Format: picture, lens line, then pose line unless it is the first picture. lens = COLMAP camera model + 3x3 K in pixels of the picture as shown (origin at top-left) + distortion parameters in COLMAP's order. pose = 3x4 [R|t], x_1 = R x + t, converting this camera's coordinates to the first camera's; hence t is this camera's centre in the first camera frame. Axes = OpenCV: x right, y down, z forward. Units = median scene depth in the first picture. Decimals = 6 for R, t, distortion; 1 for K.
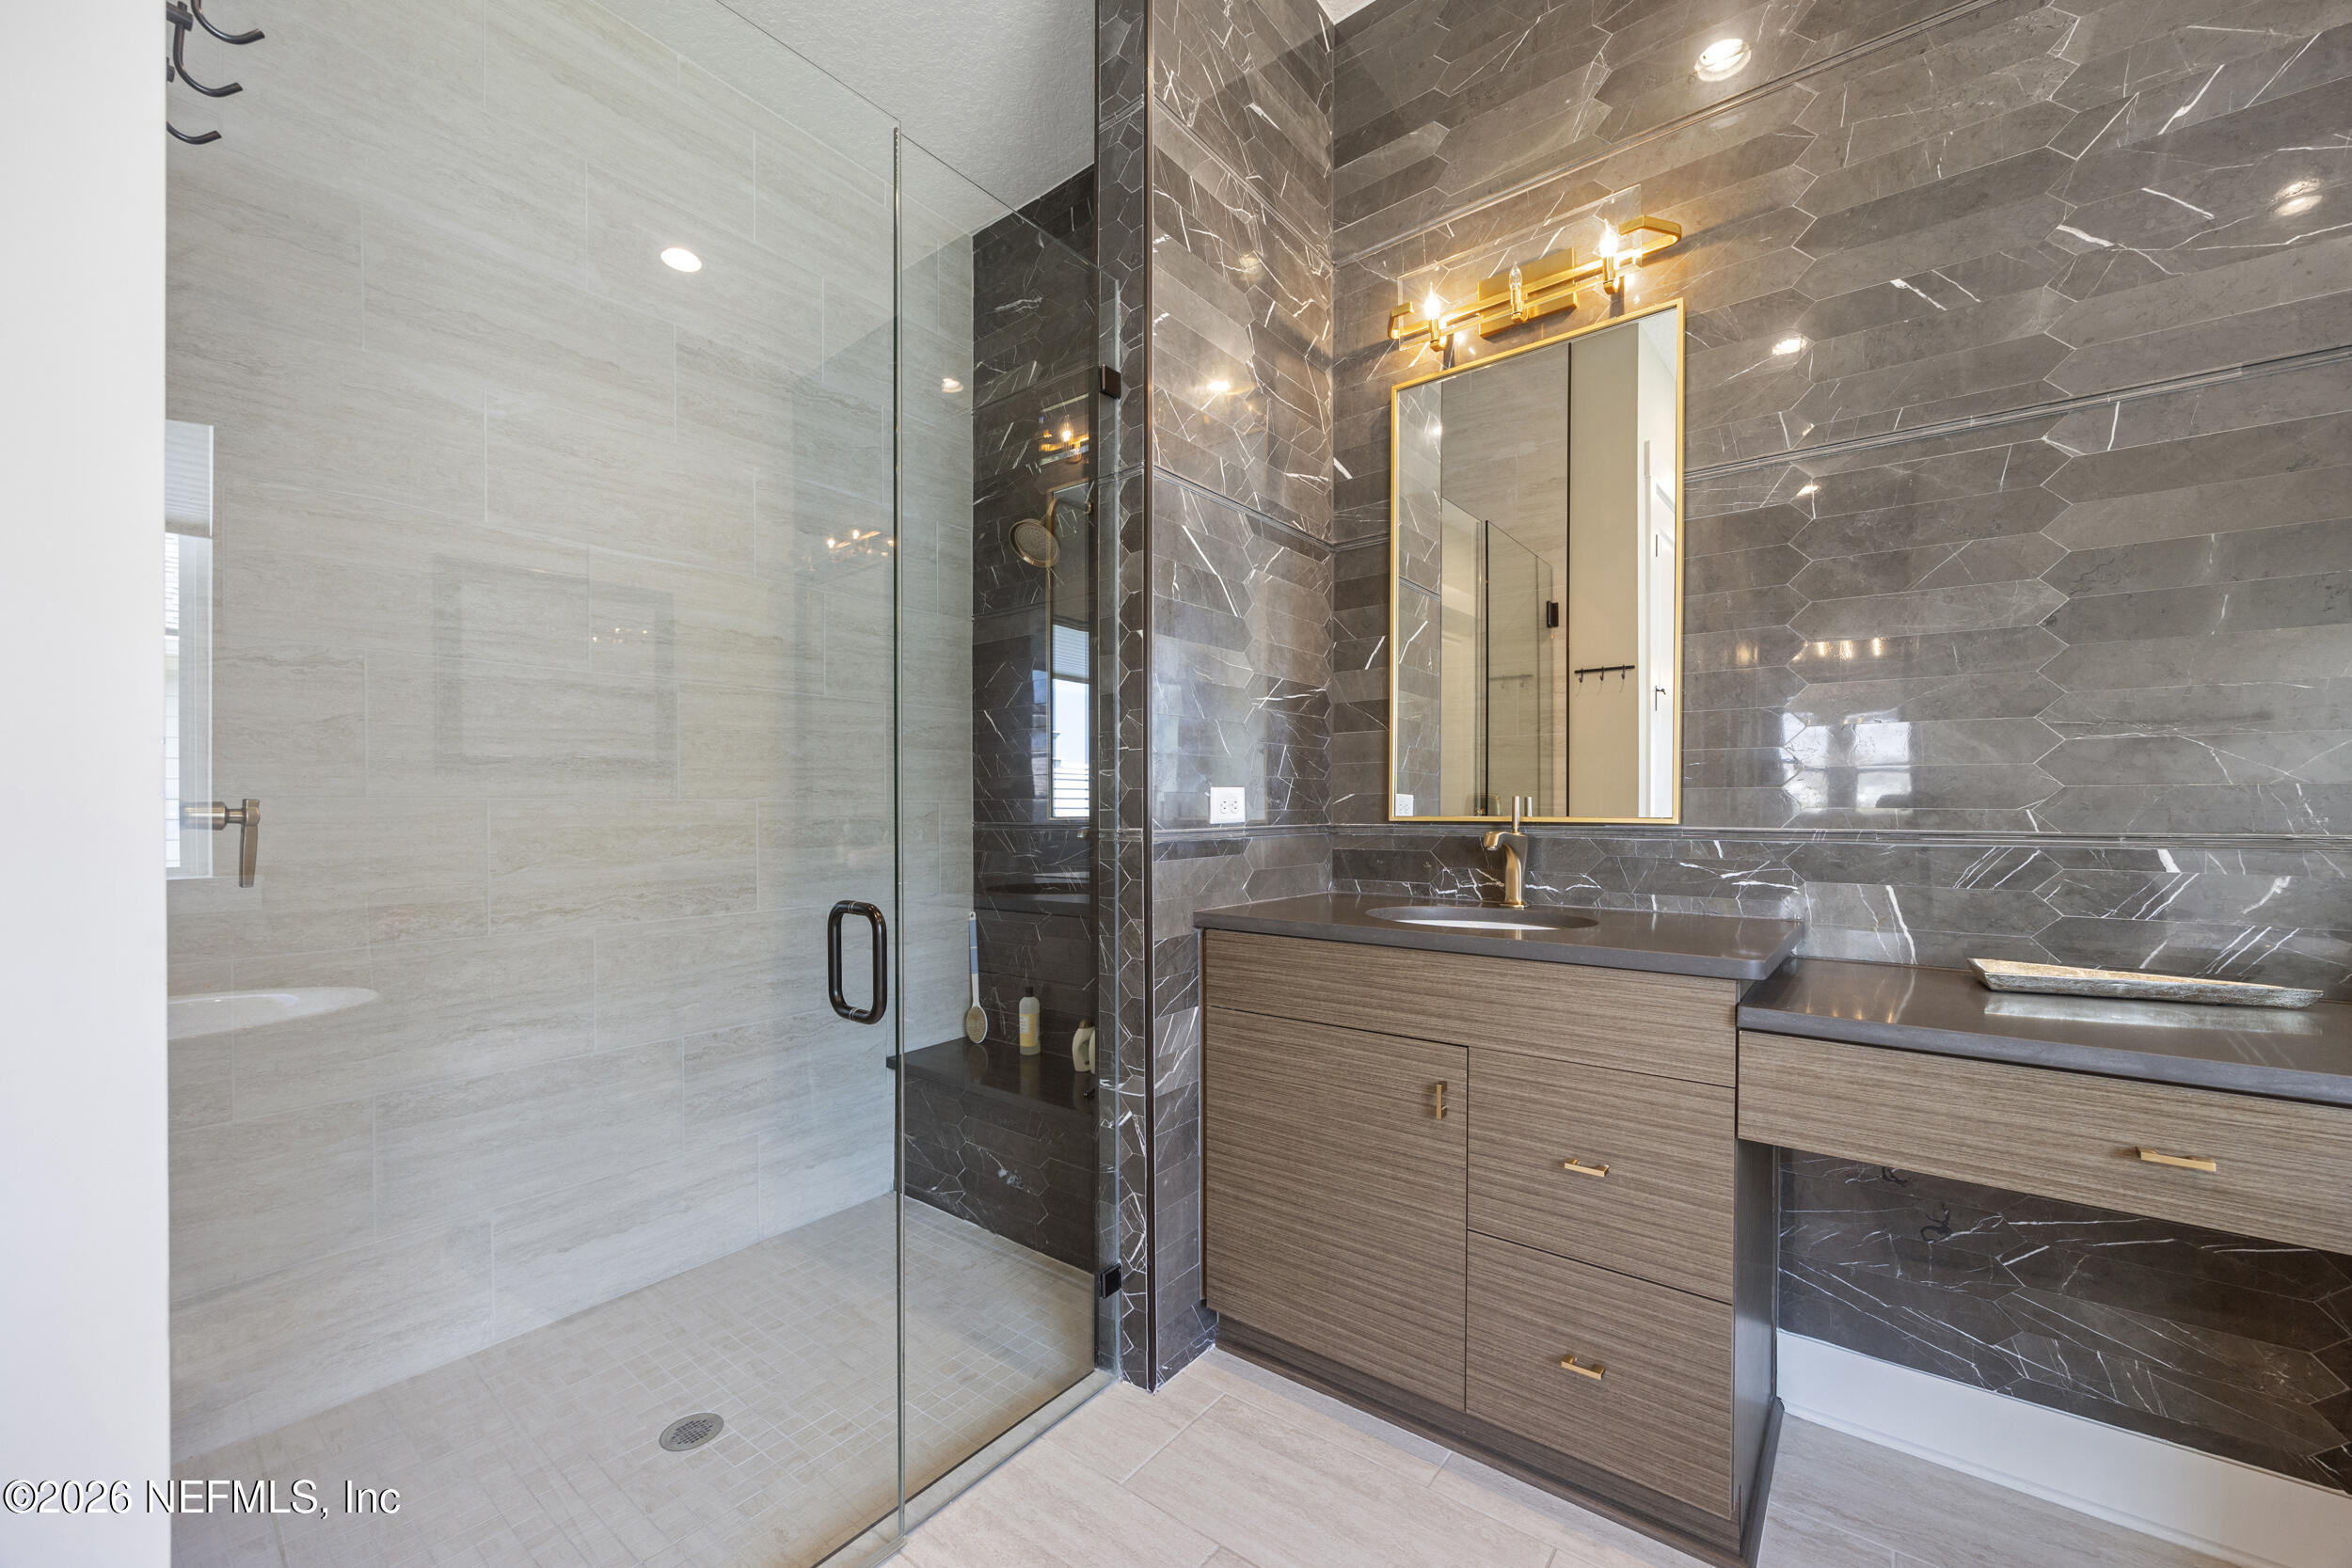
lens RADIAL K [[919.1, 0, 1176.7], [0, 919.1, 819.6], [0, 0, 1]] dist [-0.002930, -0.000192]
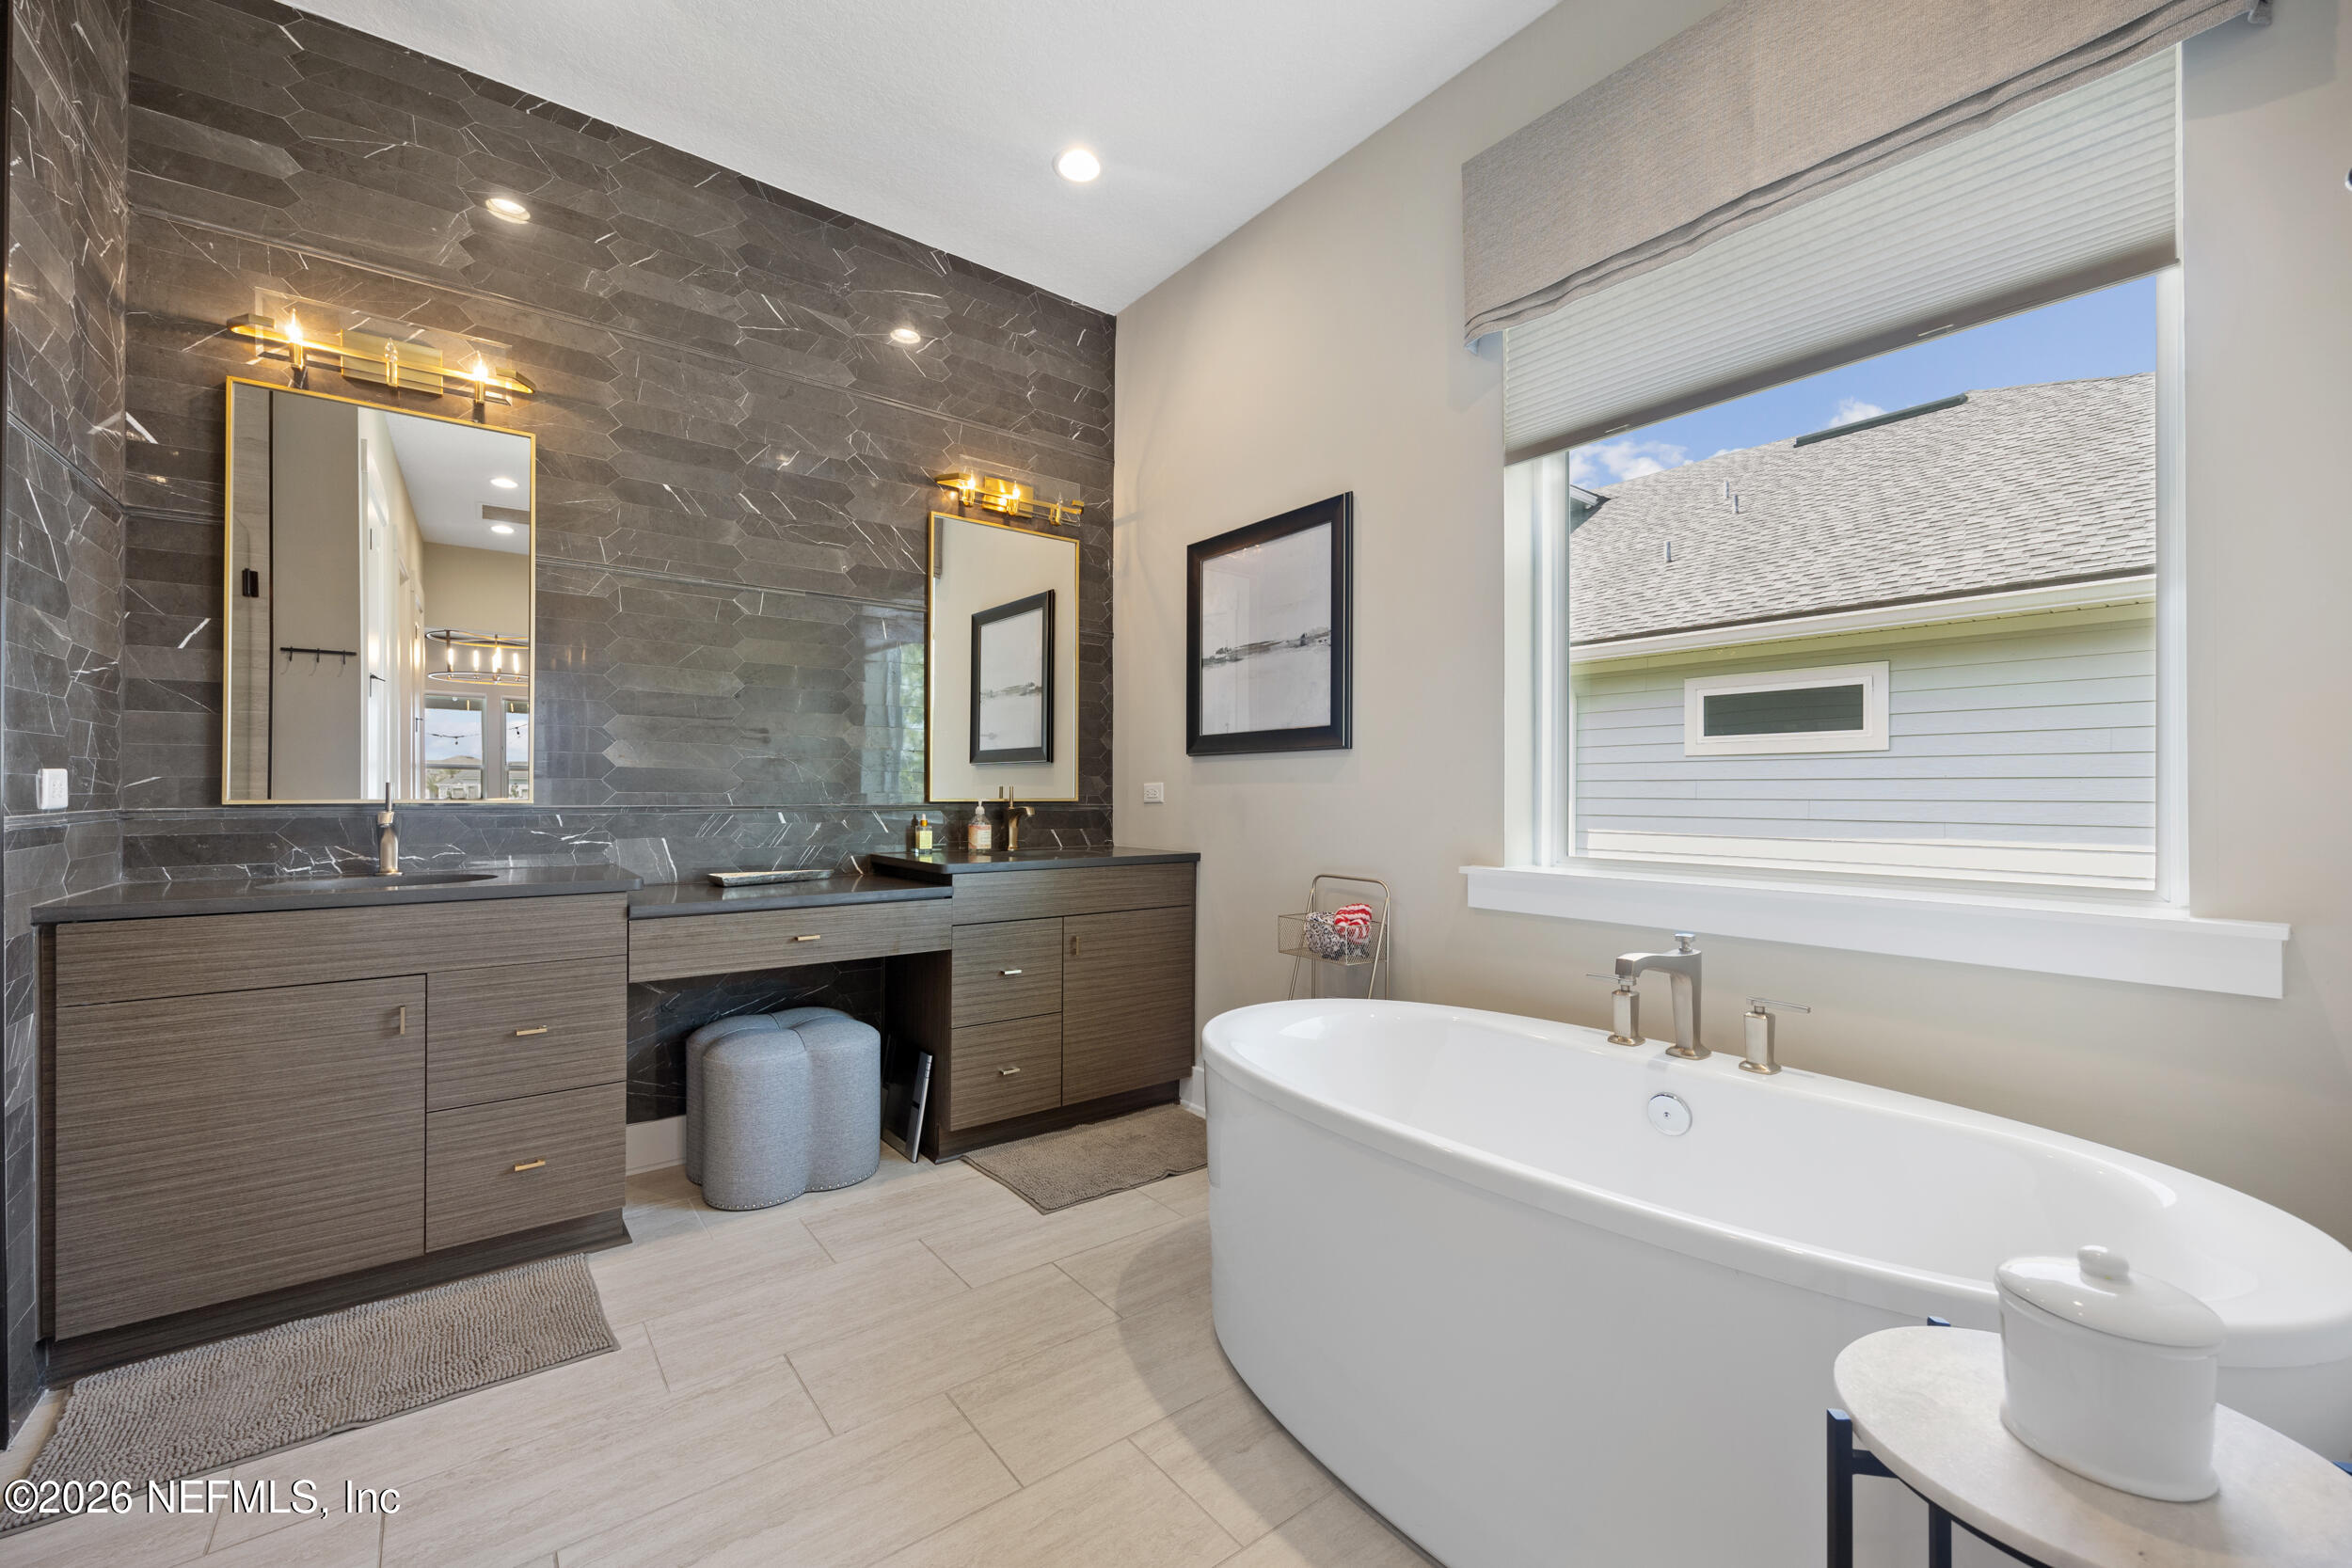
lens RADIAL K [[944.0, 0, 1176.0], [0, 944.0, 784.0], [0, 0, 1]] dist [-0.001211, -0.000307]
pose [[0.249963, 0.008861, 0.968215, -0.608014], [0.008981, 0.999894, -0.011470, 0.000039], [-0.968214, 0.011562, 0.249857, -0.321062]]
